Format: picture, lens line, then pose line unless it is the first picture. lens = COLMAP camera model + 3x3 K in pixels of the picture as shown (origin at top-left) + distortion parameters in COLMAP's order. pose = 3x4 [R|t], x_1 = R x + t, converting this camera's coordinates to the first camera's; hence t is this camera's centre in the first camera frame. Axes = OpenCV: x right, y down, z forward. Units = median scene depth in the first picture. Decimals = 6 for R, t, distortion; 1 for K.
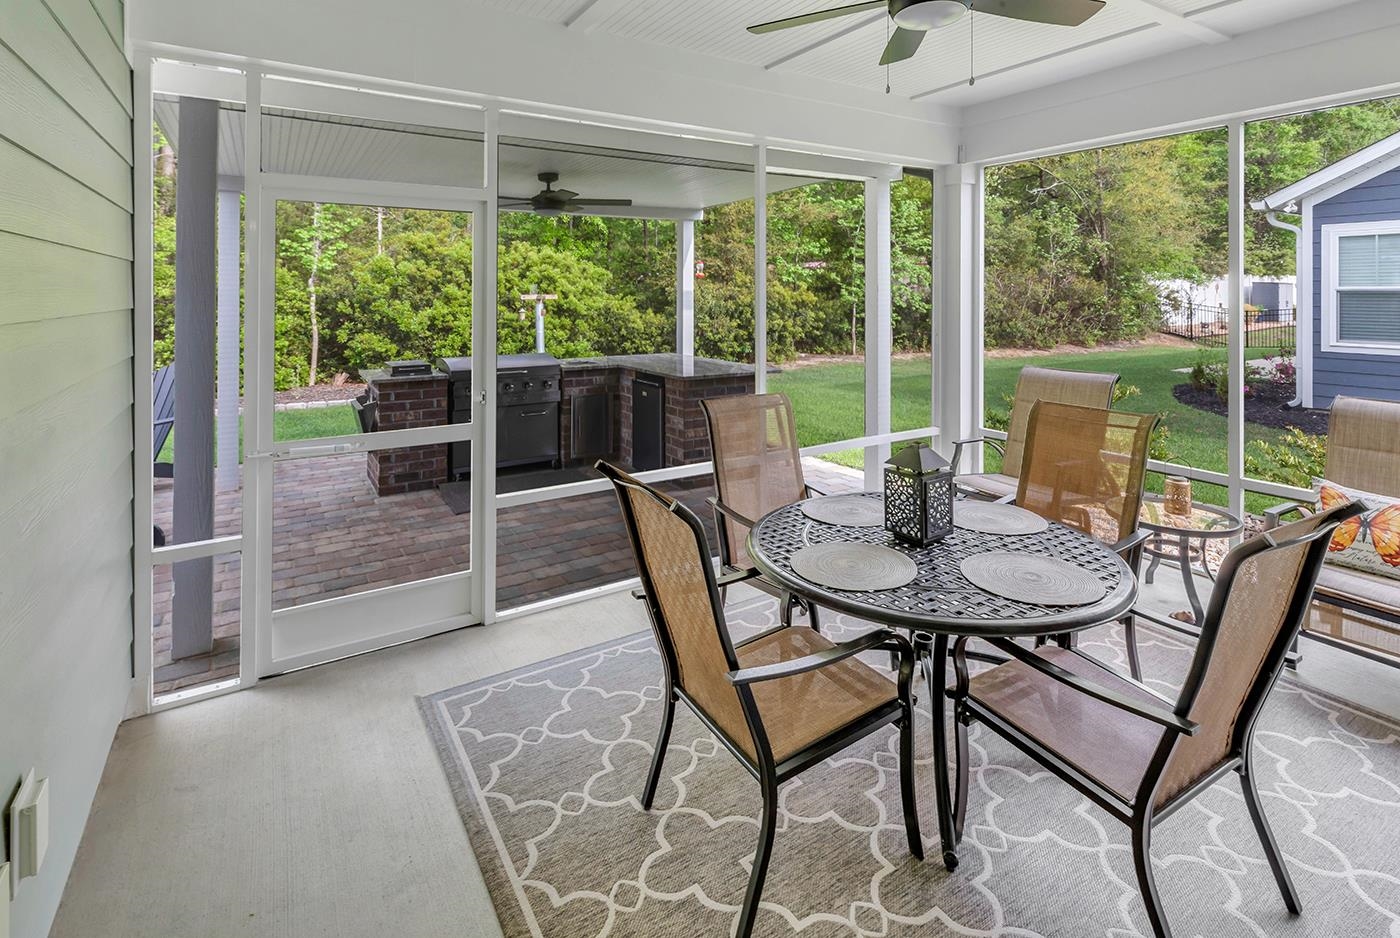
lens RADIAL K [[682.4, 0, 703.5], [0, 682.4, 292.1], [0, 0, 1]] dist [0.001025, -0.000129]
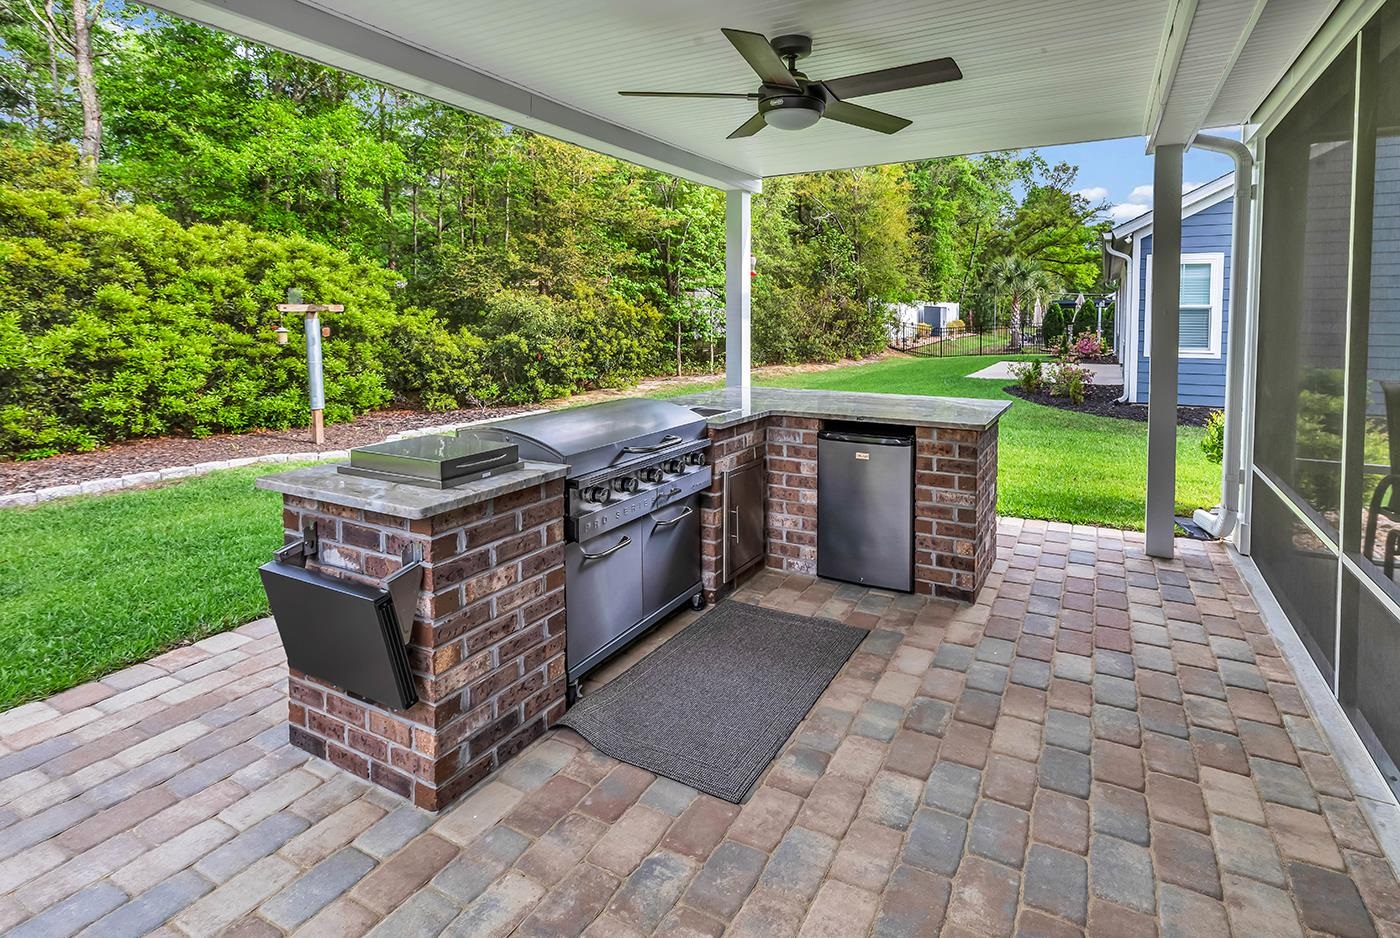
lens RADIAL K [[653.5, 0, 788.1], [0, 653.5, 347.5], [0, 0, 1]] dist [0.001070, -0.000004]
pose [[0.843128, -0.020525, 0.537320, -0.185789], [-0.007180, 0.998752, 0.049417, 0.010038], [-0.537664, -0.045523, 0.841929, 0.226233]]
